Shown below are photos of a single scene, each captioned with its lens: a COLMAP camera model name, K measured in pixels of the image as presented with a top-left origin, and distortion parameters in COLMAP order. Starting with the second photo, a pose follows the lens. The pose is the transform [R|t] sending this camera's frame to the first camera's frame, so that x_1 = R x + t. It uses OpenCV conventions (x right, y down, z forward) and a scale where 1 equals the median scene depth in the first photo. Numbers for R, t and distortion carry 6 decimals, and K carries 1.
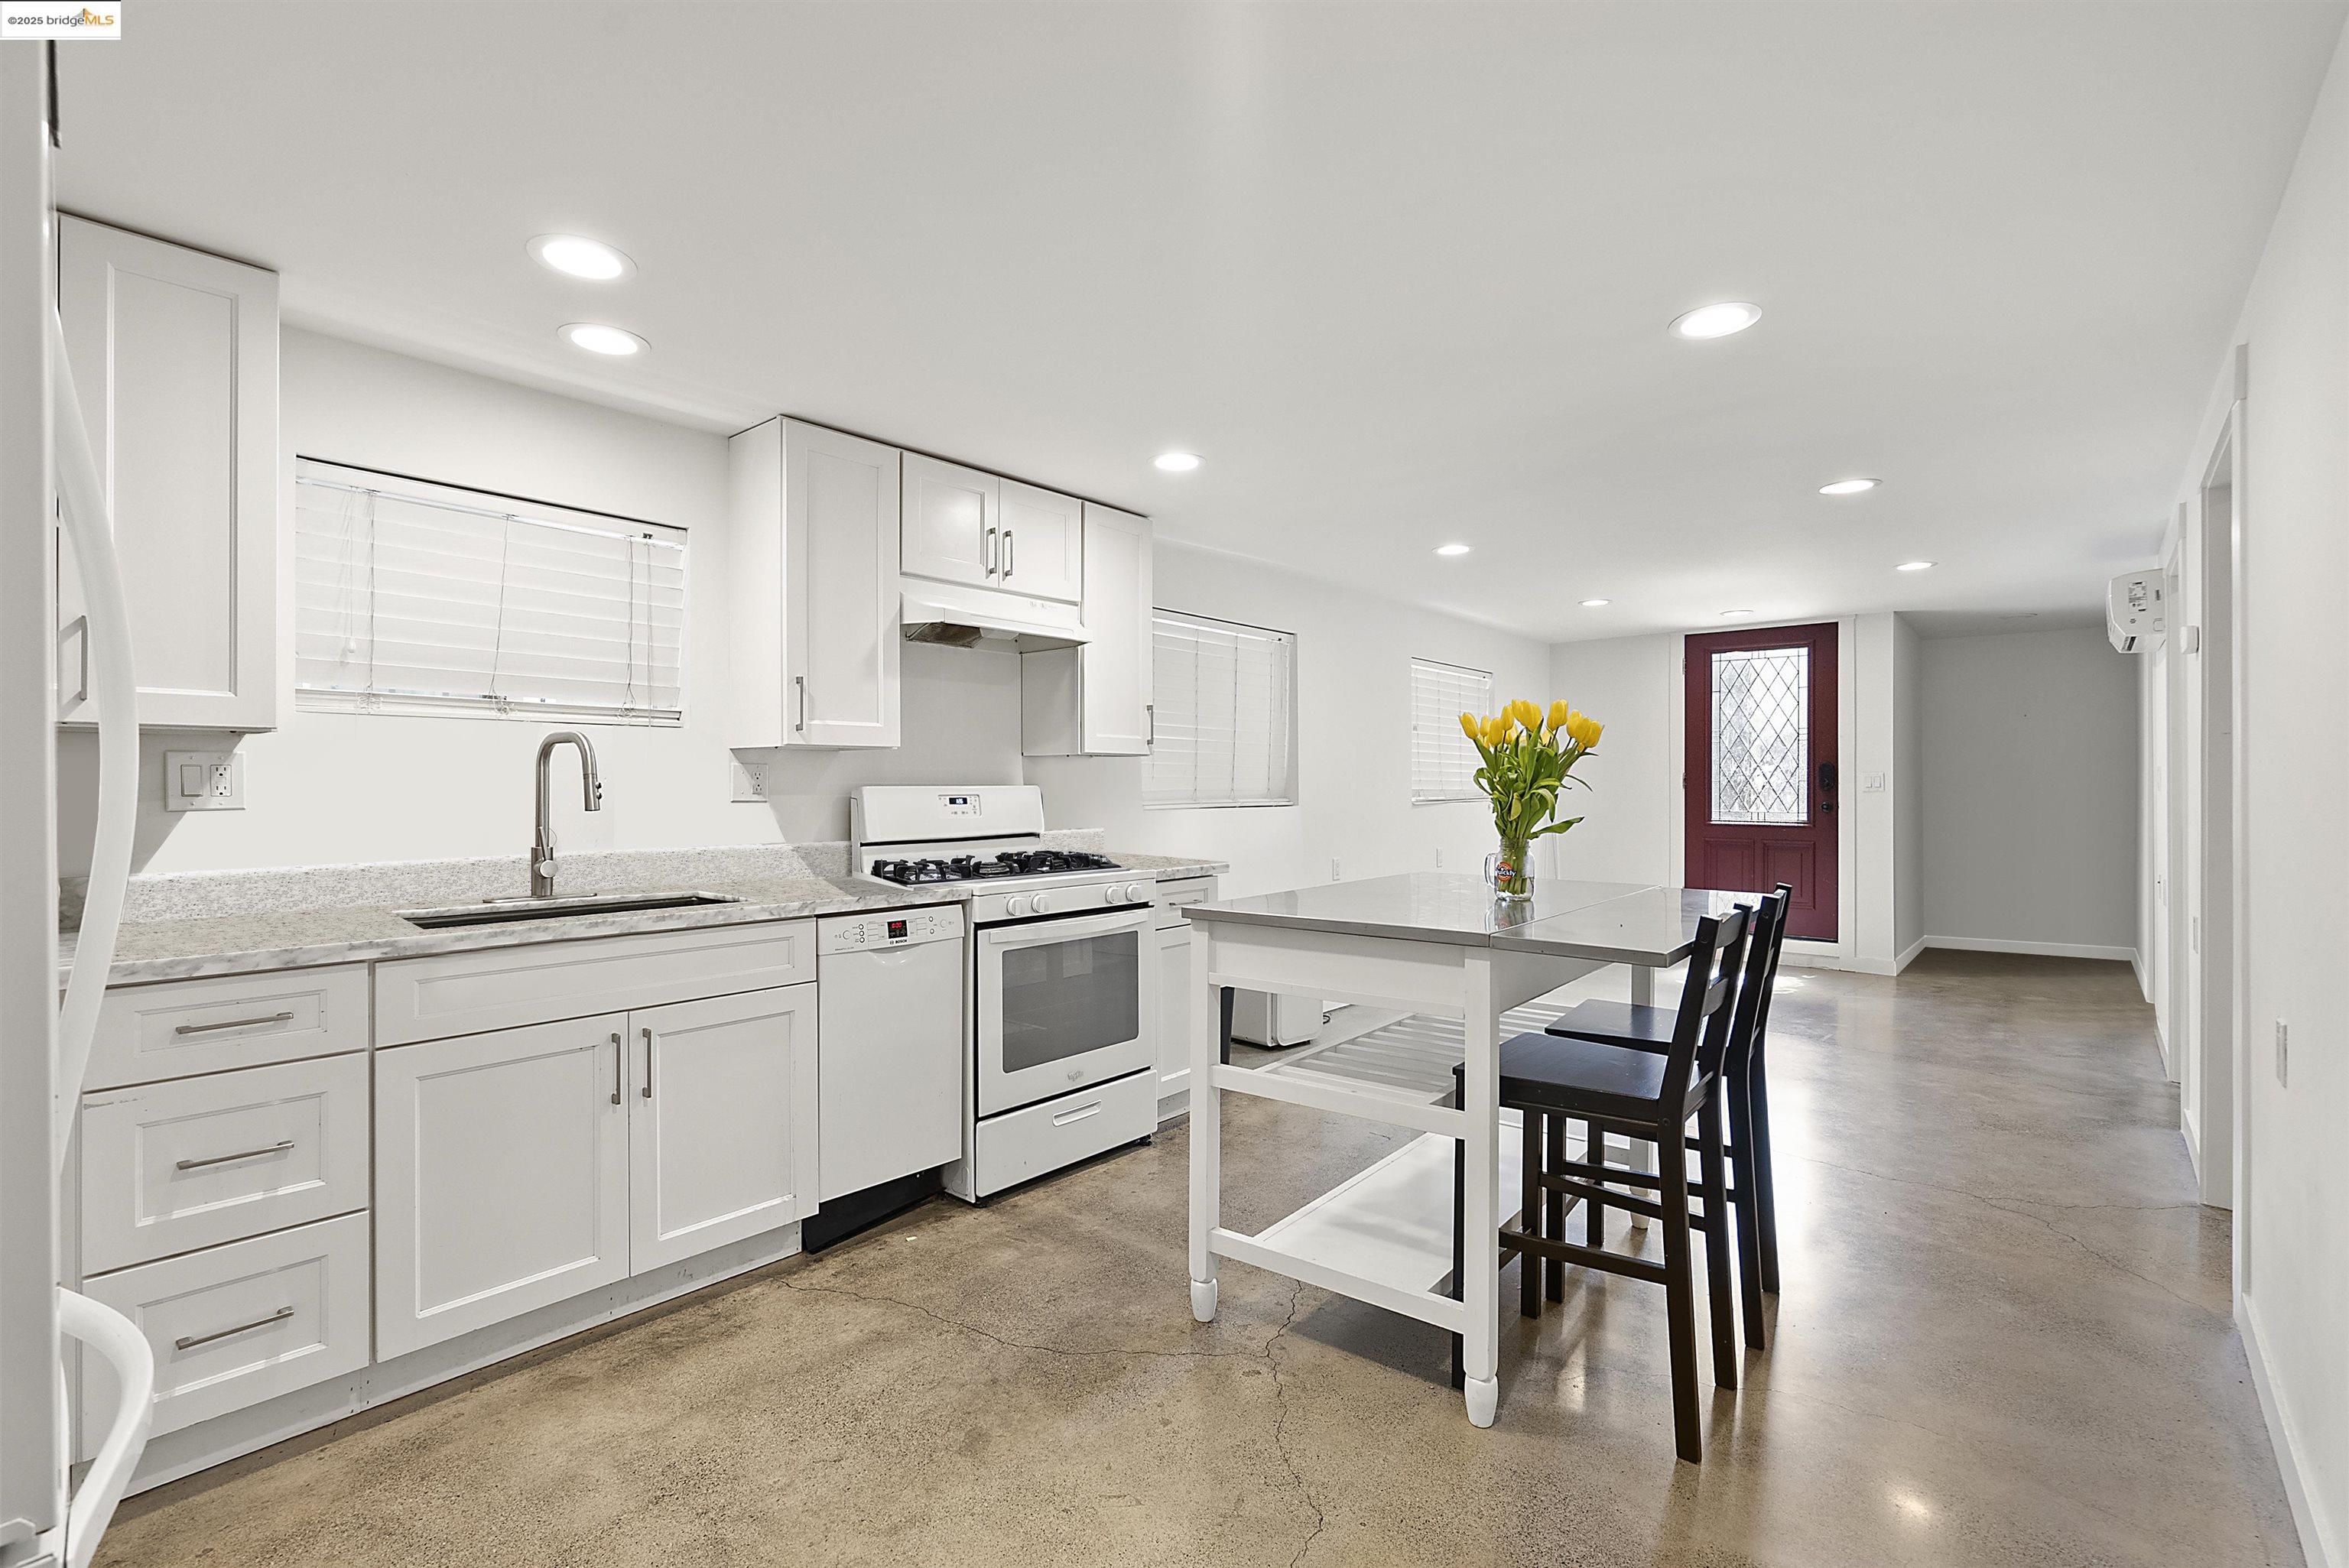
lens RADIAL K [[1093.9, 0, 1180.5], [0, 1093.9, 787.4], [0, 0, 1]] dist [0.020551, -0.000057]
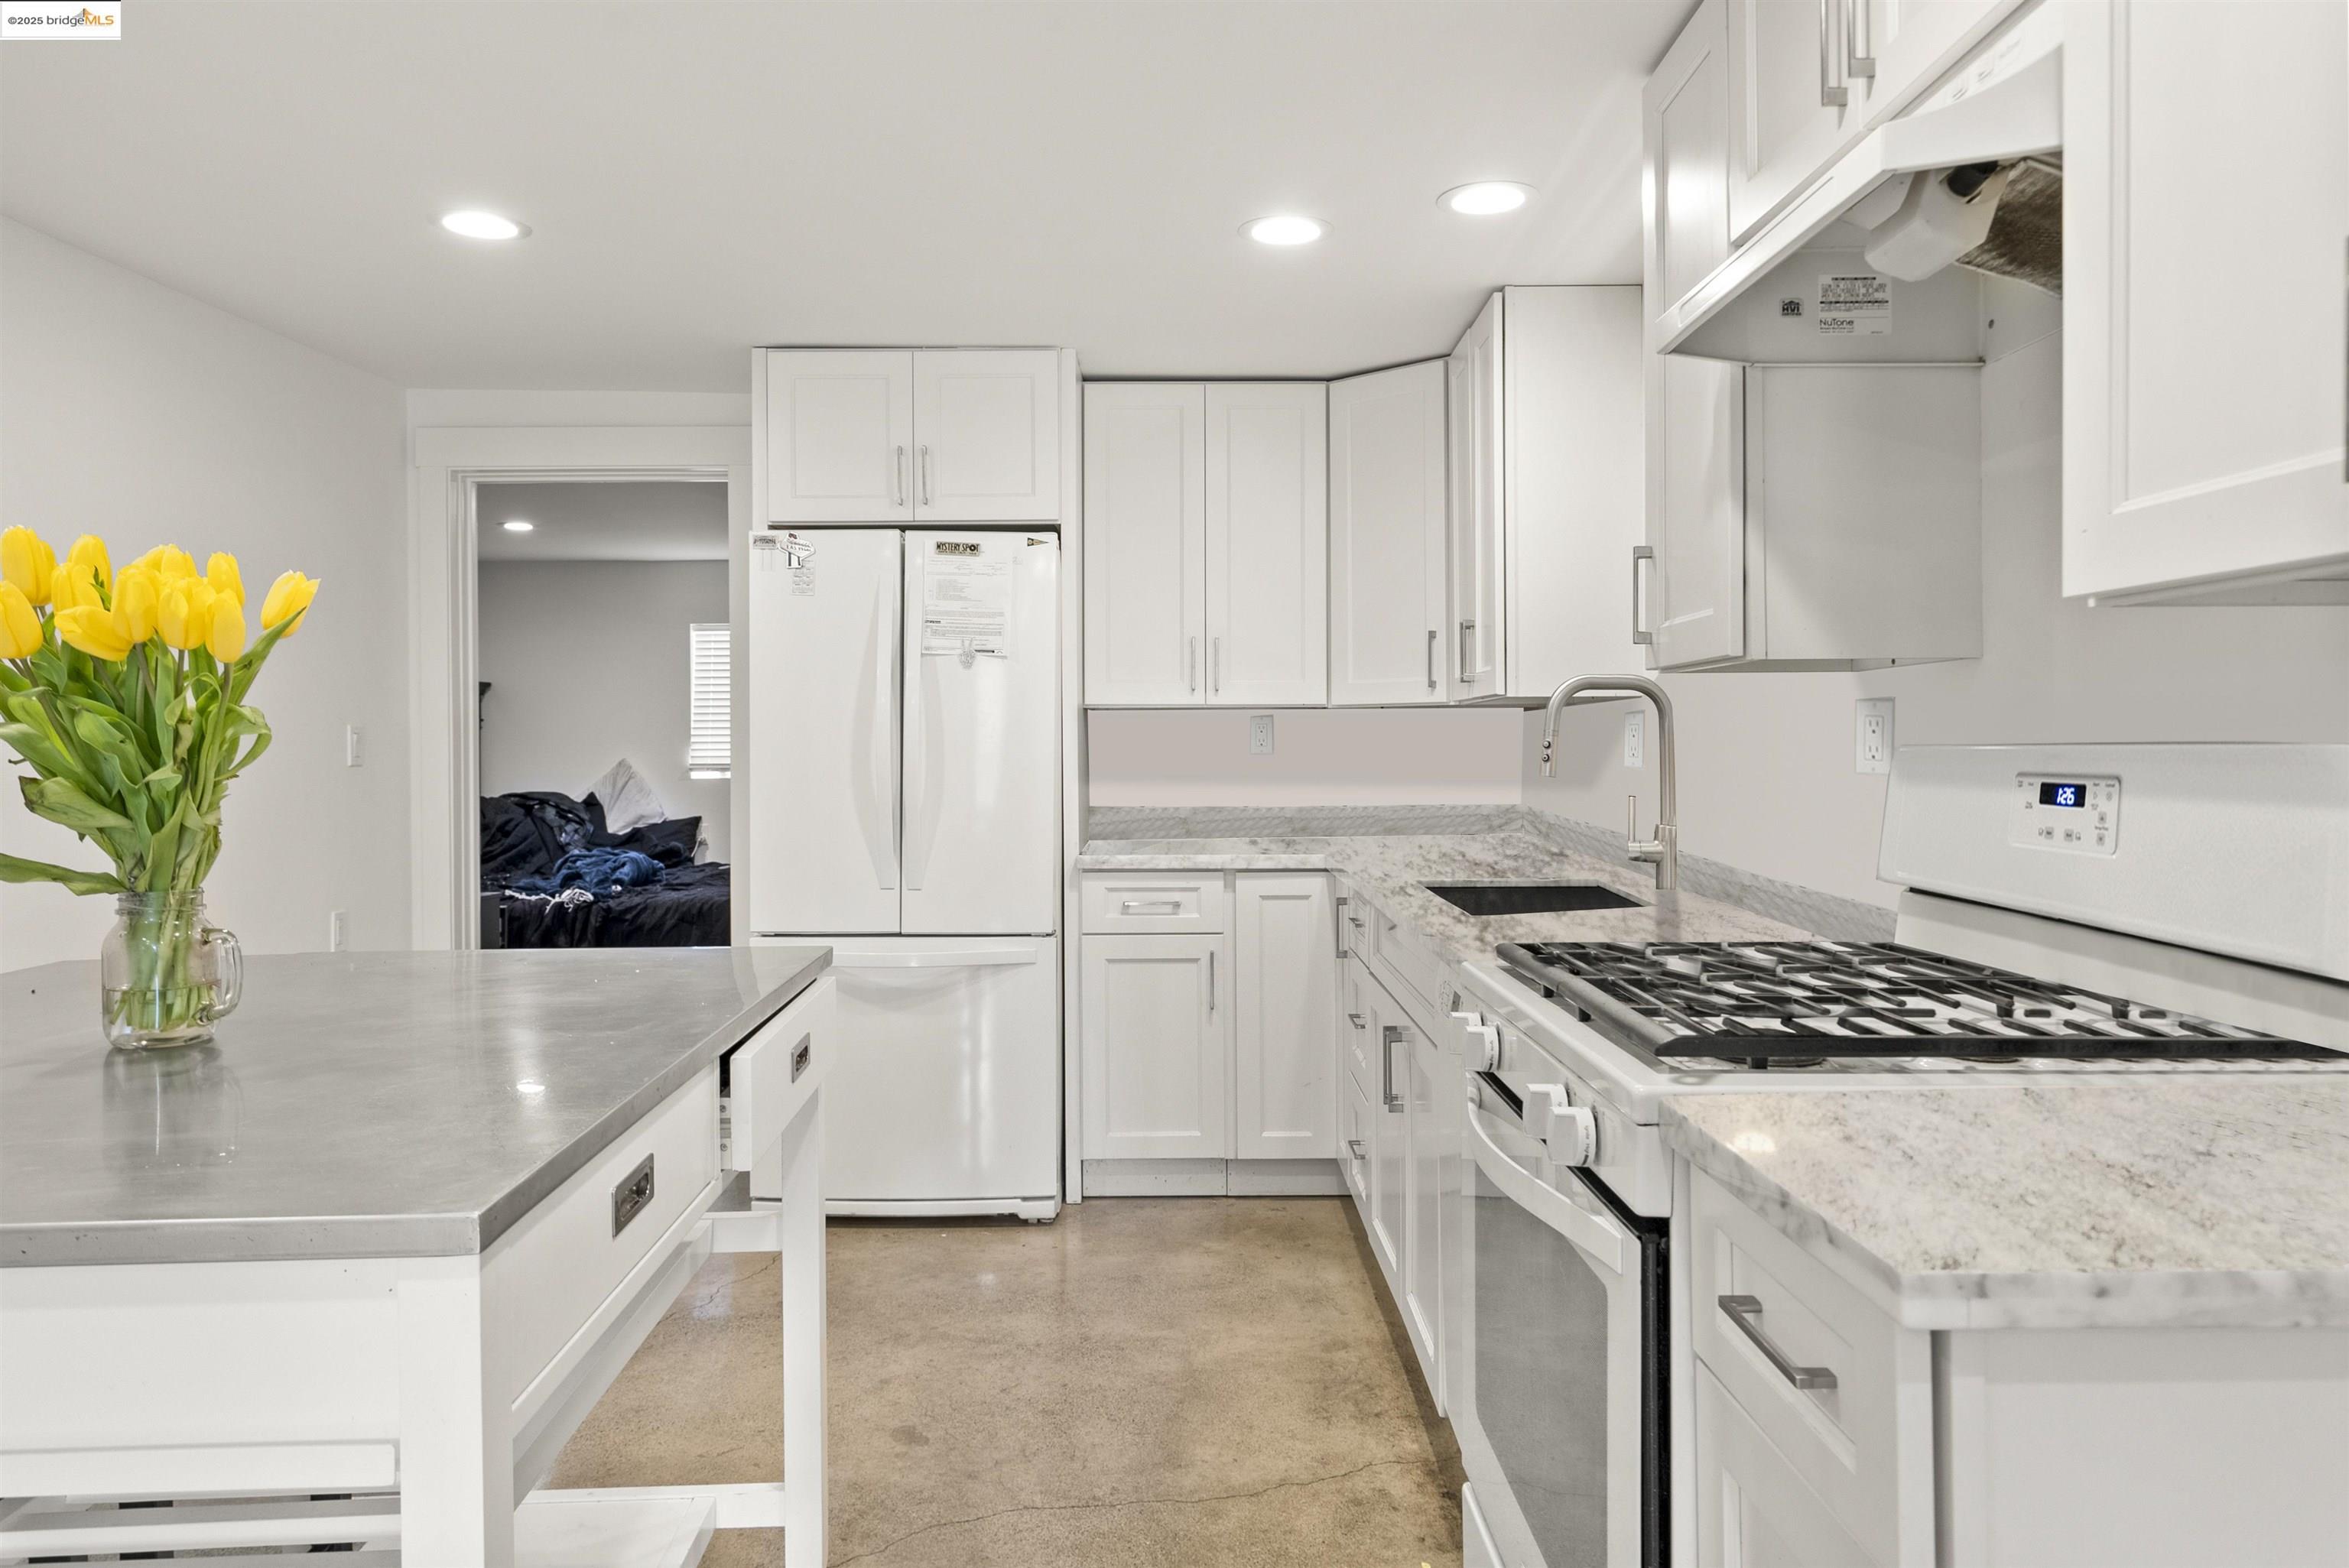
lens RADIAL K [[1575.6, 0, 1171.7], [0, 1575.6, 776.2], [0, 0, 1]] dist [0.039893, 0.000968]
pose [[-0.762666, 0.015939, -0.646596, 0.377582], [0.002814, 0.999769, 0.021325, -0.004640], [0.646786, 0.014444, -0.762535, 1.587912]]
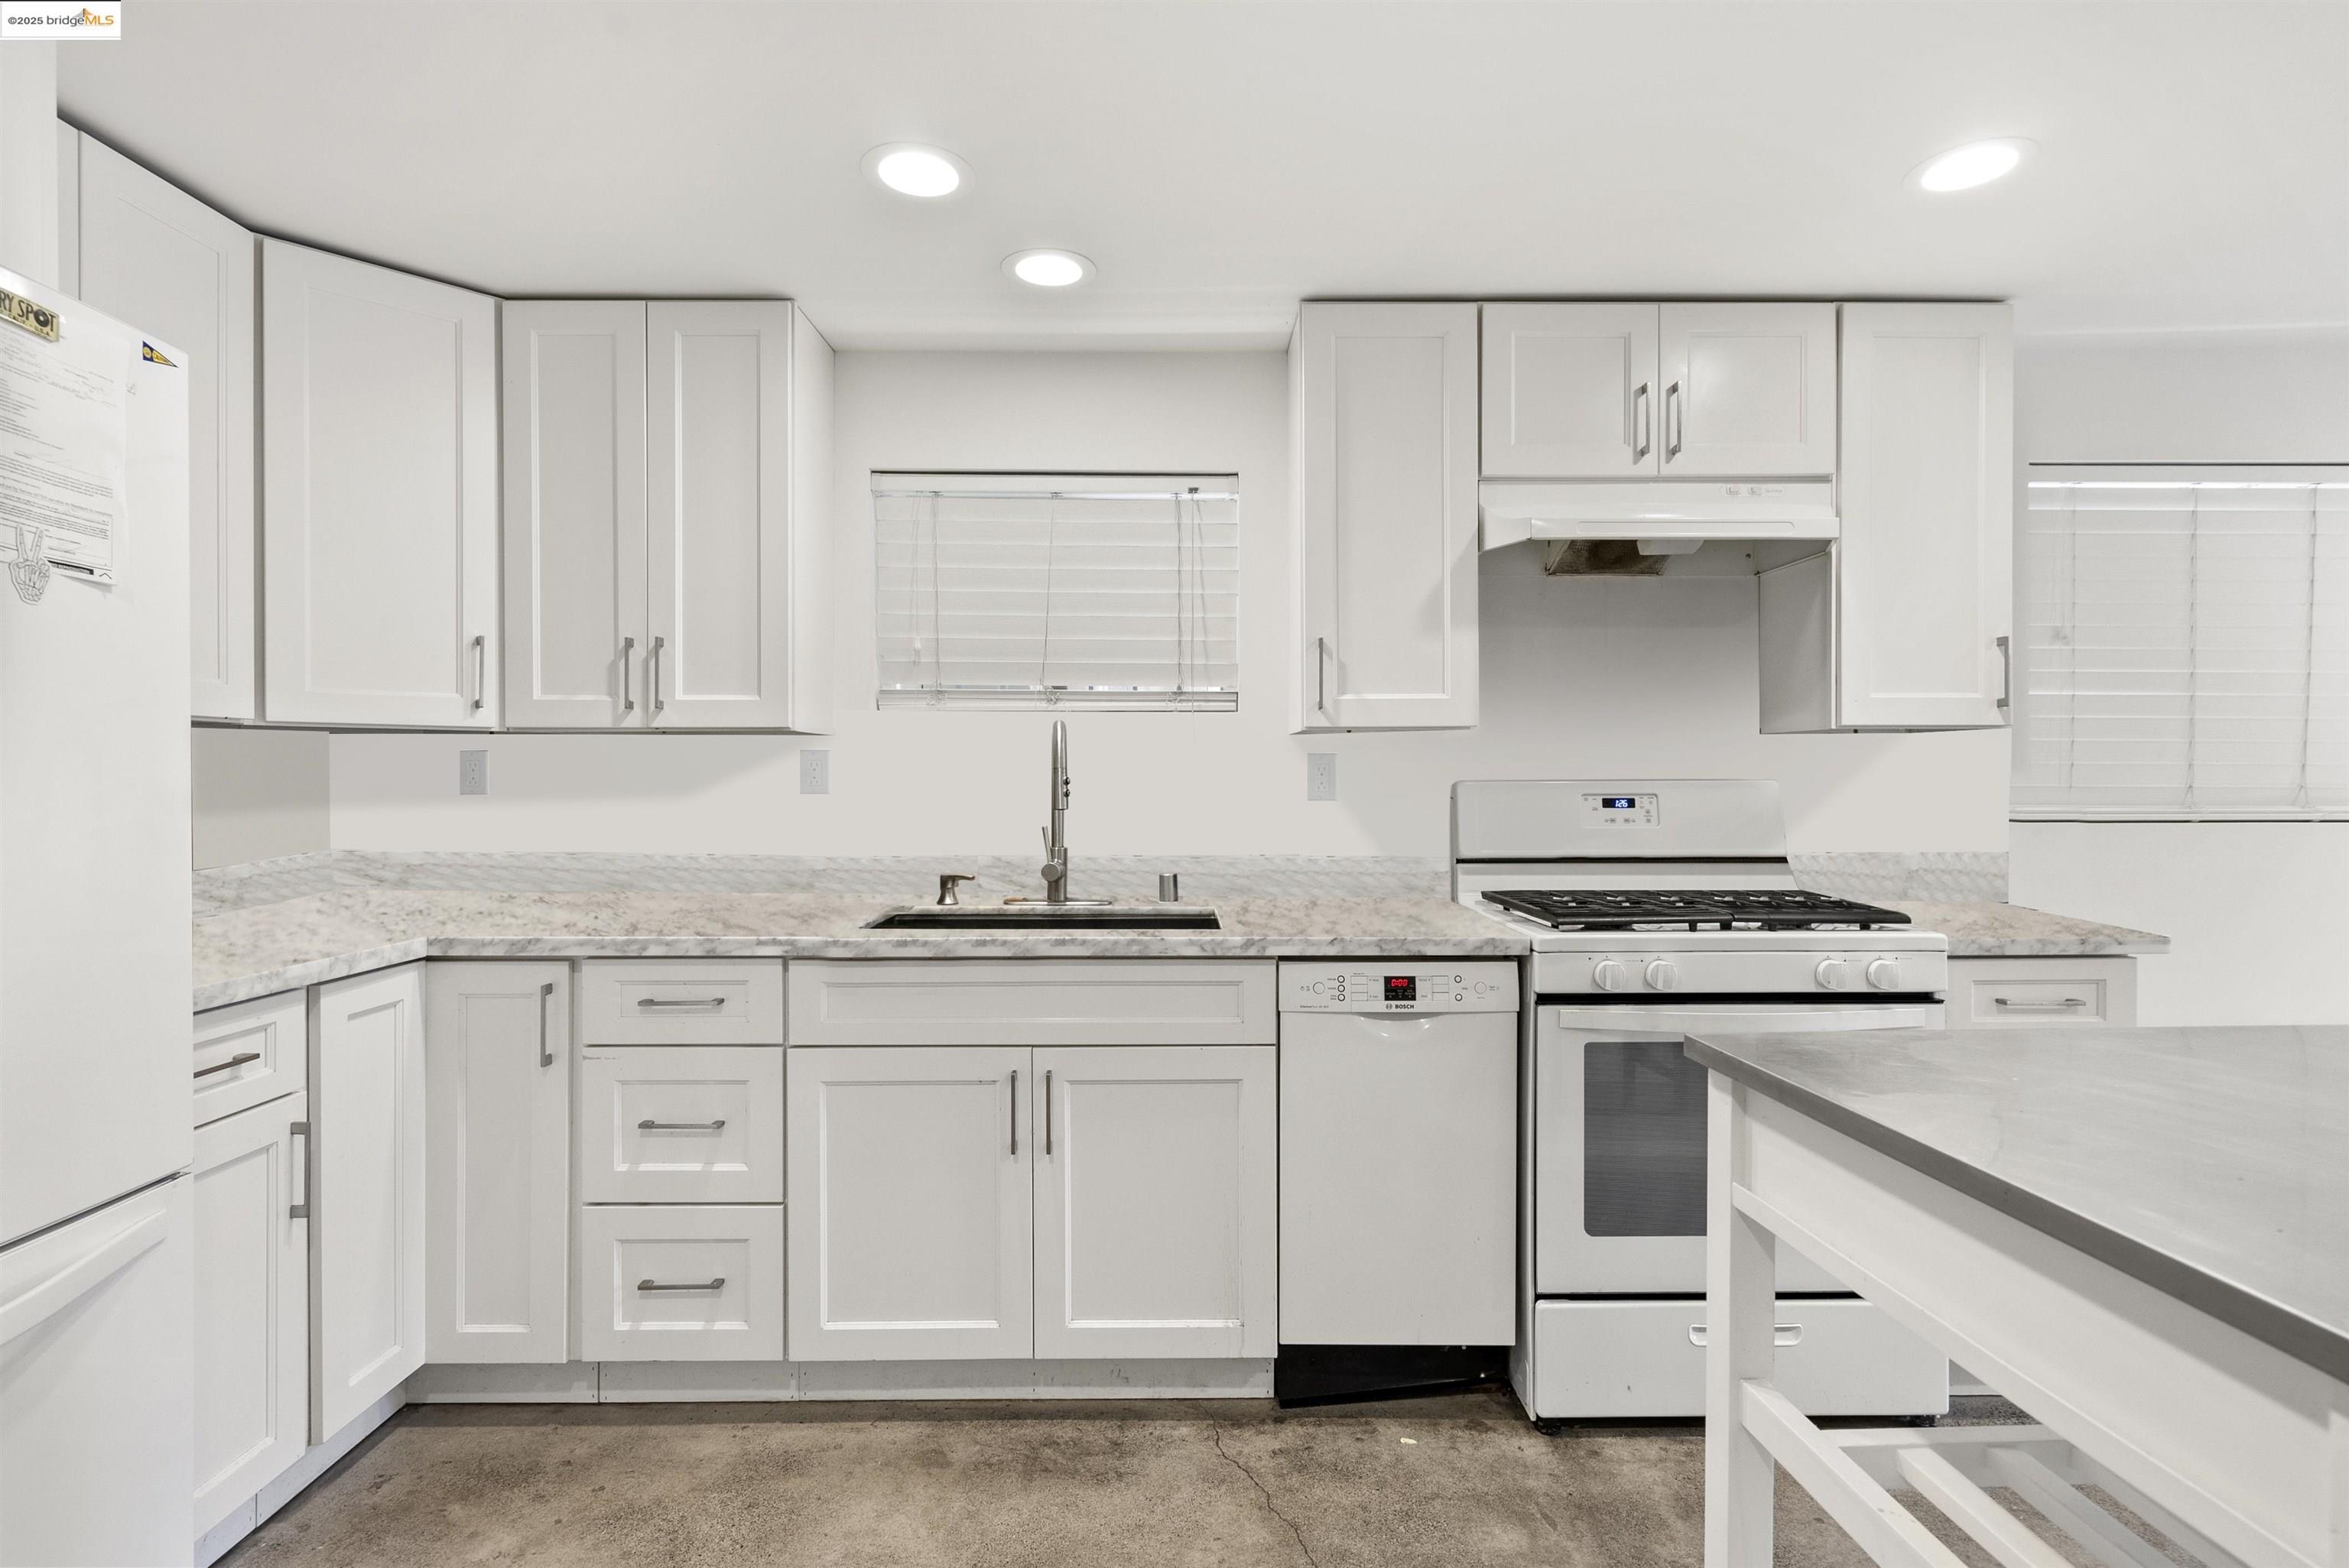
lens RADIAL K [[1168.0, 0, 1170.0], [0, 1168.0, 782.1], [0, 0, 1]] dist [0.002427, 0.000374]
pose [[0.653480, 0.004919, -0.756928, 0.218091], [-0.001312, 0.999985, 0.005366, -0.005573], [0.756943, -0.002514, 0.653476, 0.428373]]
